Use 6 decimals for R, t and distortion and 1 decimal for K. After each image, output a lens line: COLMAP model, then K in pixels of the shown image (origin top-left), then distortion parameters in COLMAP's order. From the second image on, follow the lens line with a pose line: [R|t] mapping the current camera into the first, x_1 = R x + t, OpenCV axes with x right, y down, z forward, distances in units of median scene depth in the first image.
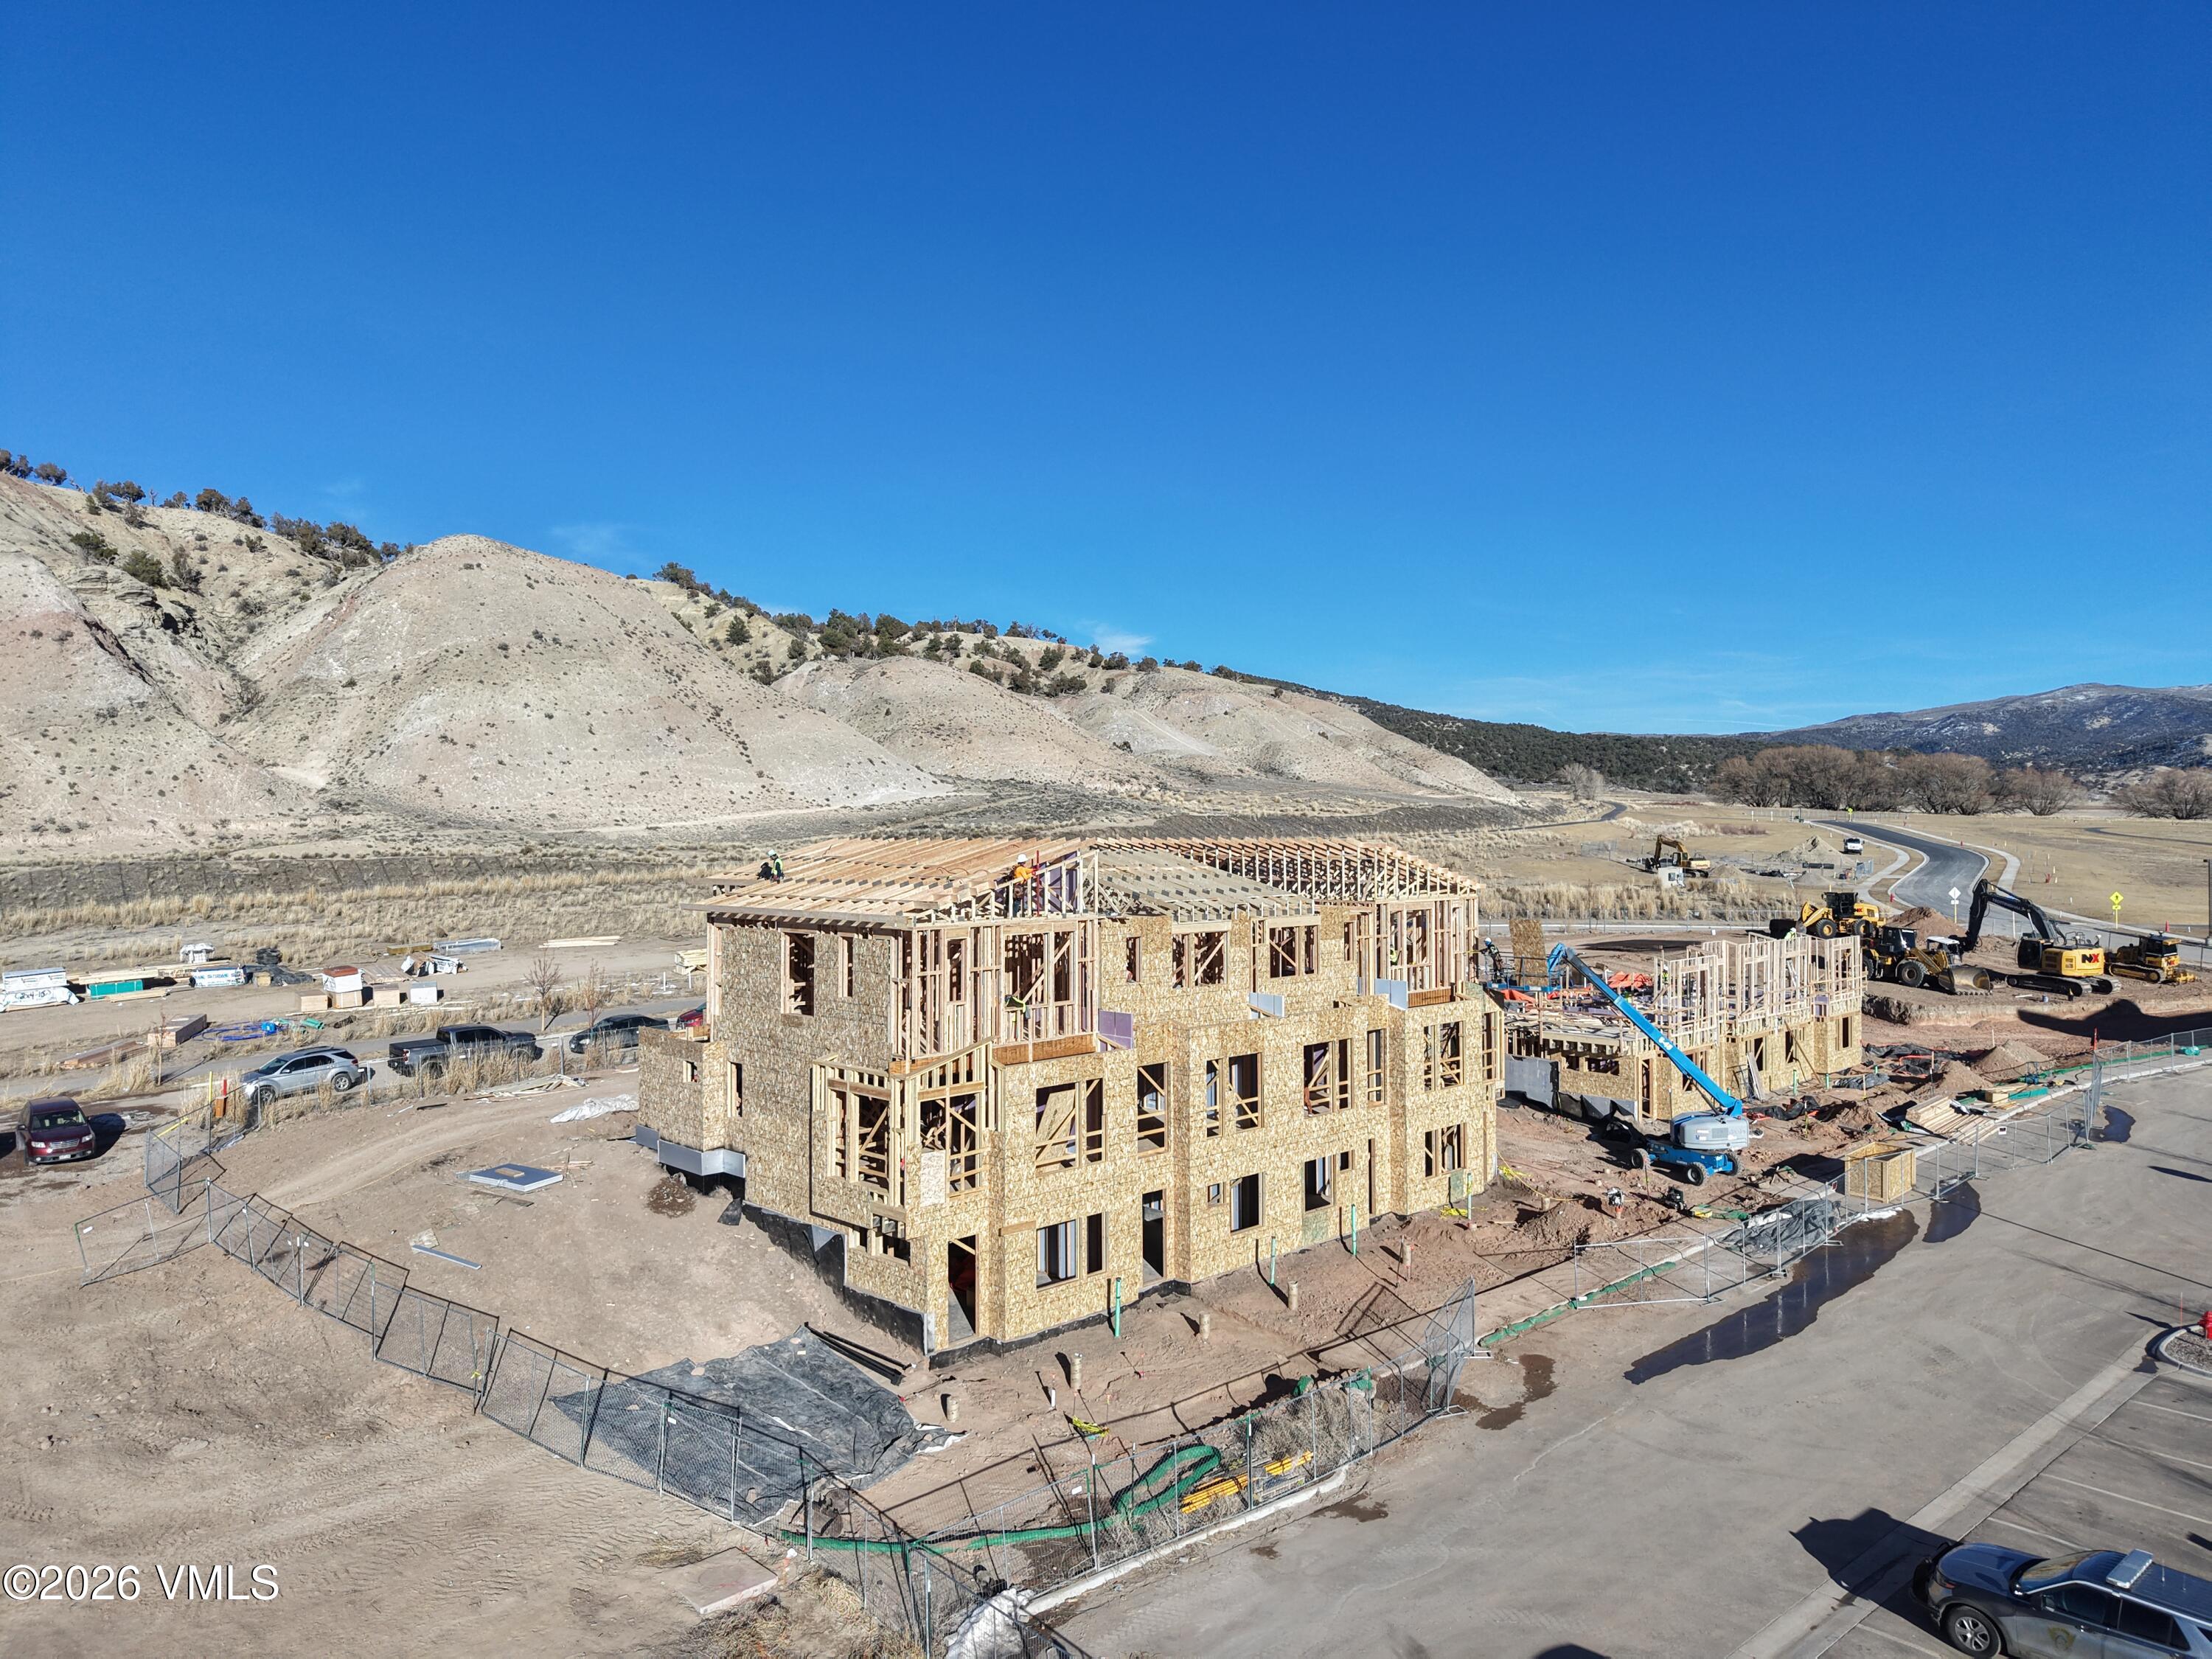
lens RADIAL K [[1478.7, 0, 1106.0], [0, 1478.7, 829.5], [0, 0, 1]] dist [0.014725, -0.008889]
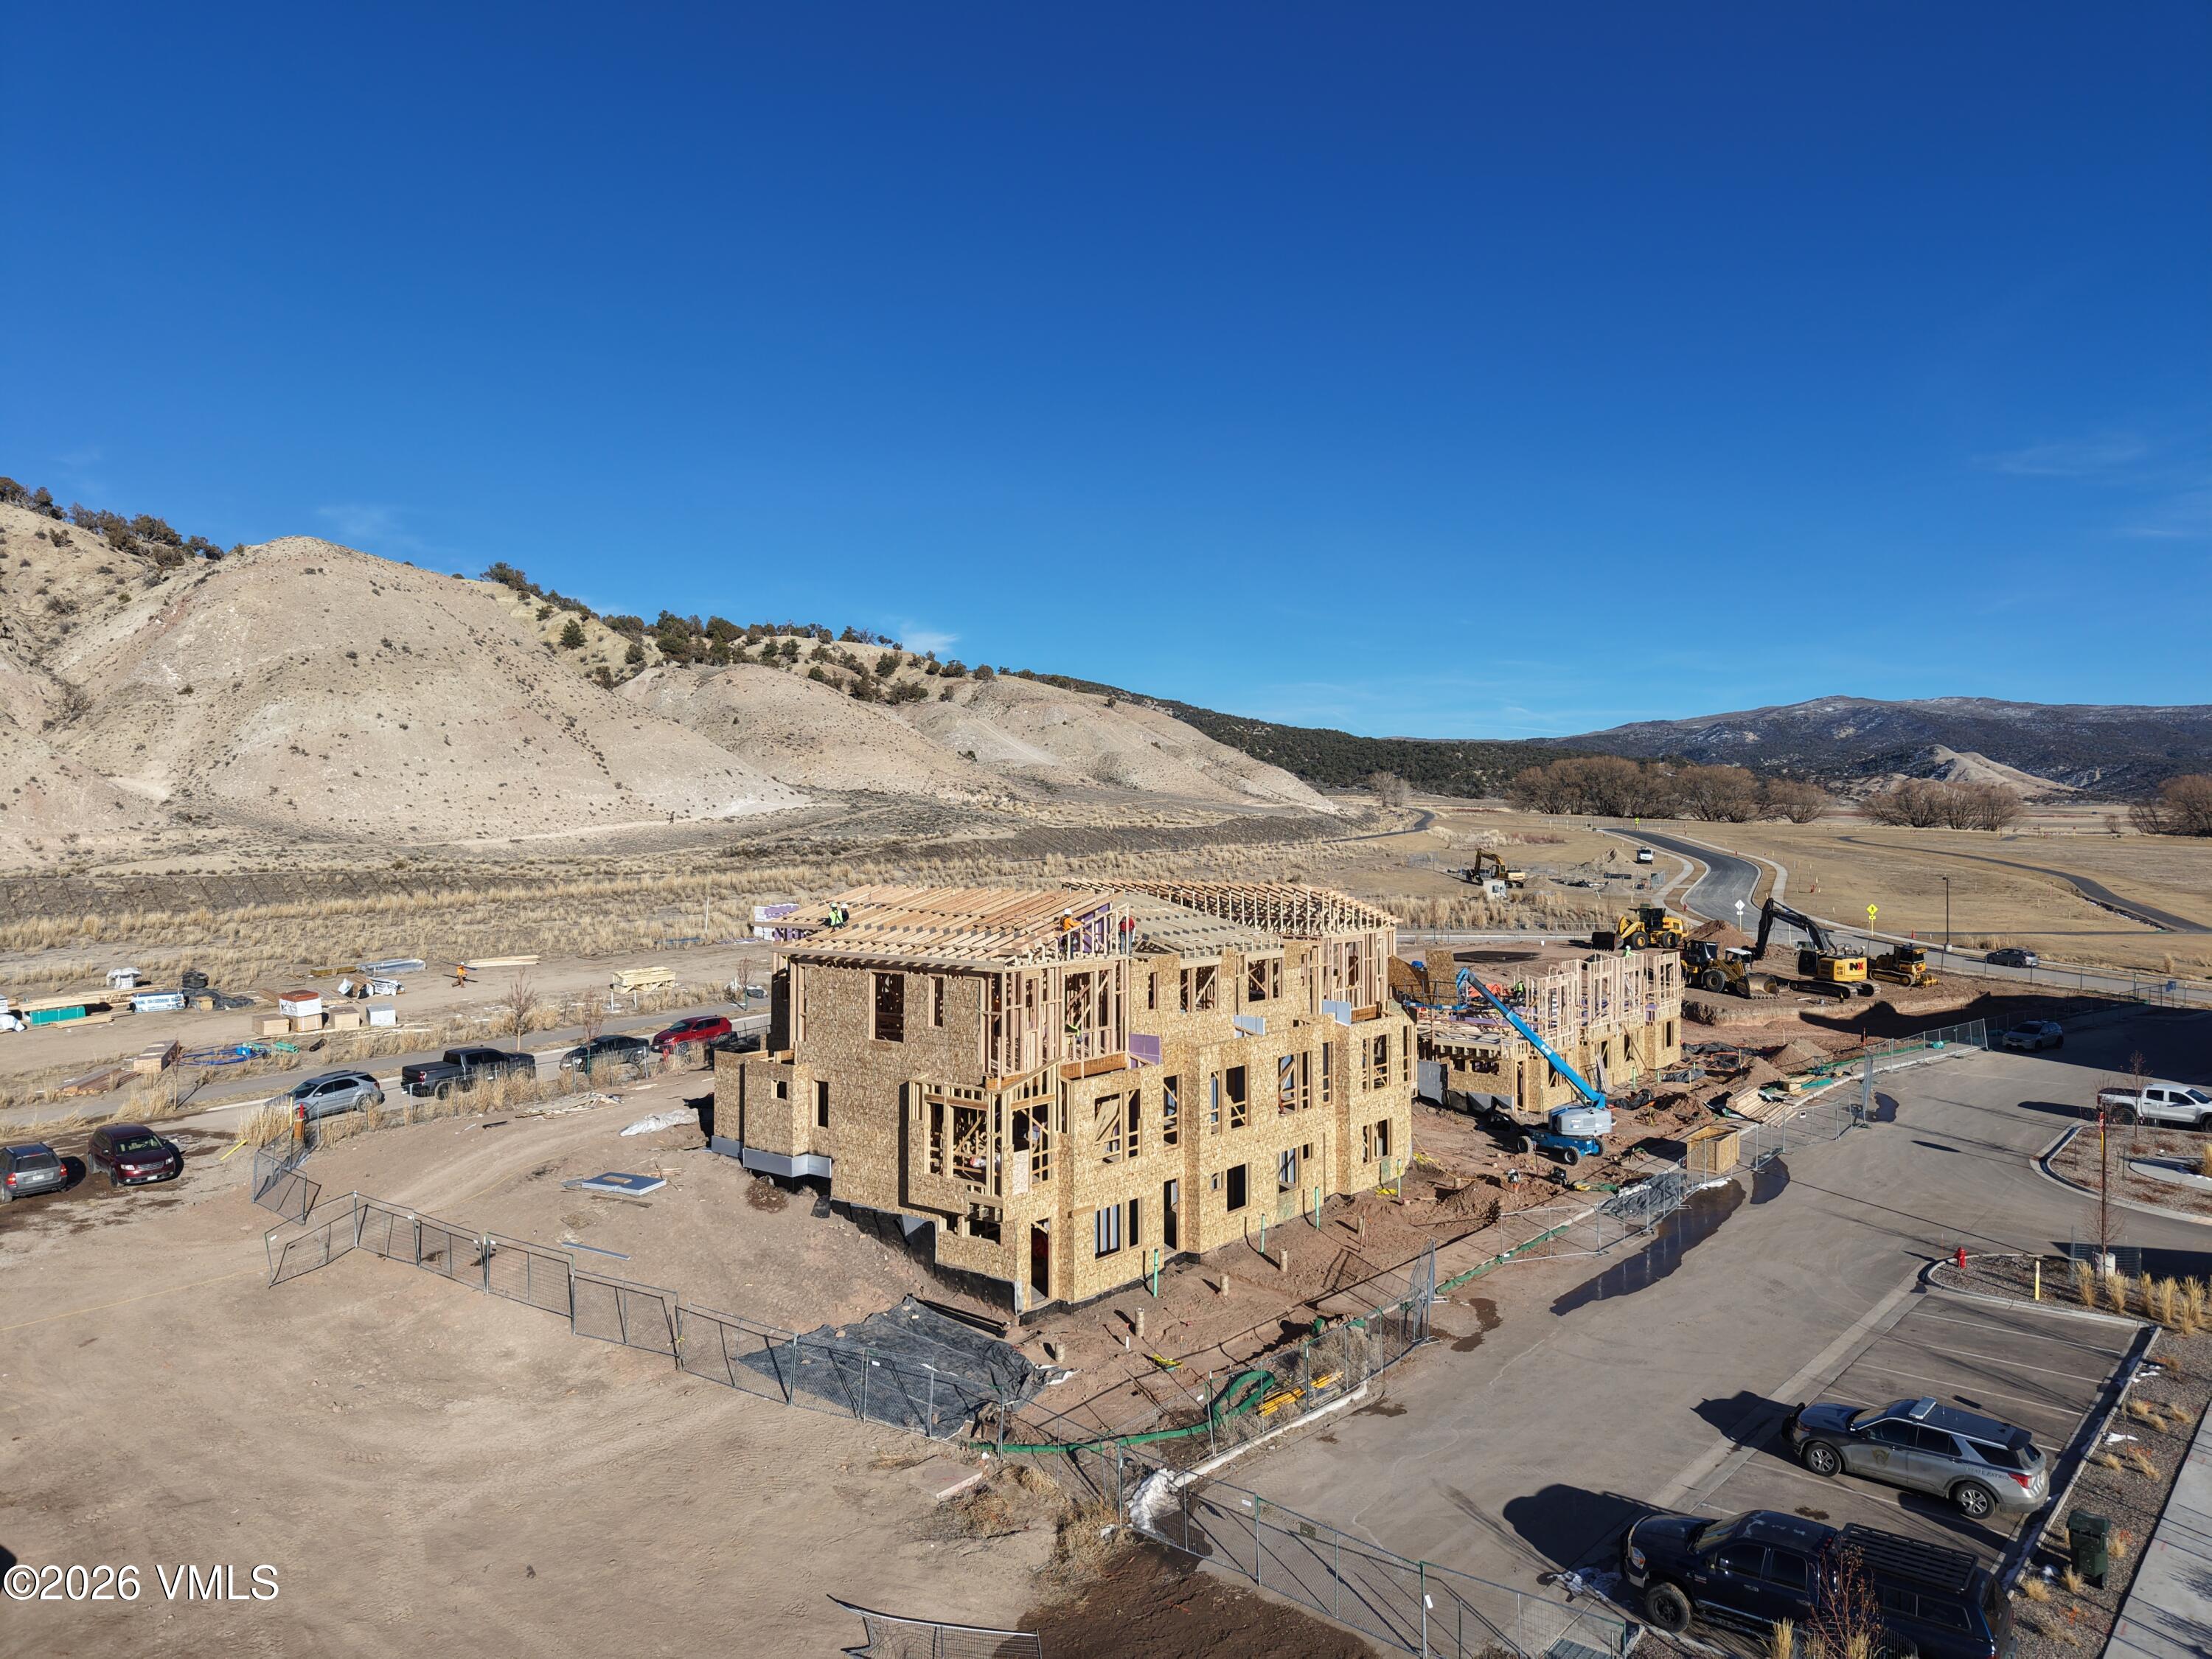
lens RADIAL K [[1478.7, 0, 1106.0], [0, 1478.7, 829.5], [0, 0, 1]] dist [0.014725, -0.008889]
pose [[0.991930, 0.002657, 0.126759, -0.115008], [-0.002710, 0.999996, 0.000239, -0.030104], [-0.126758, -0.000581, 0.991934, -0.136642]]
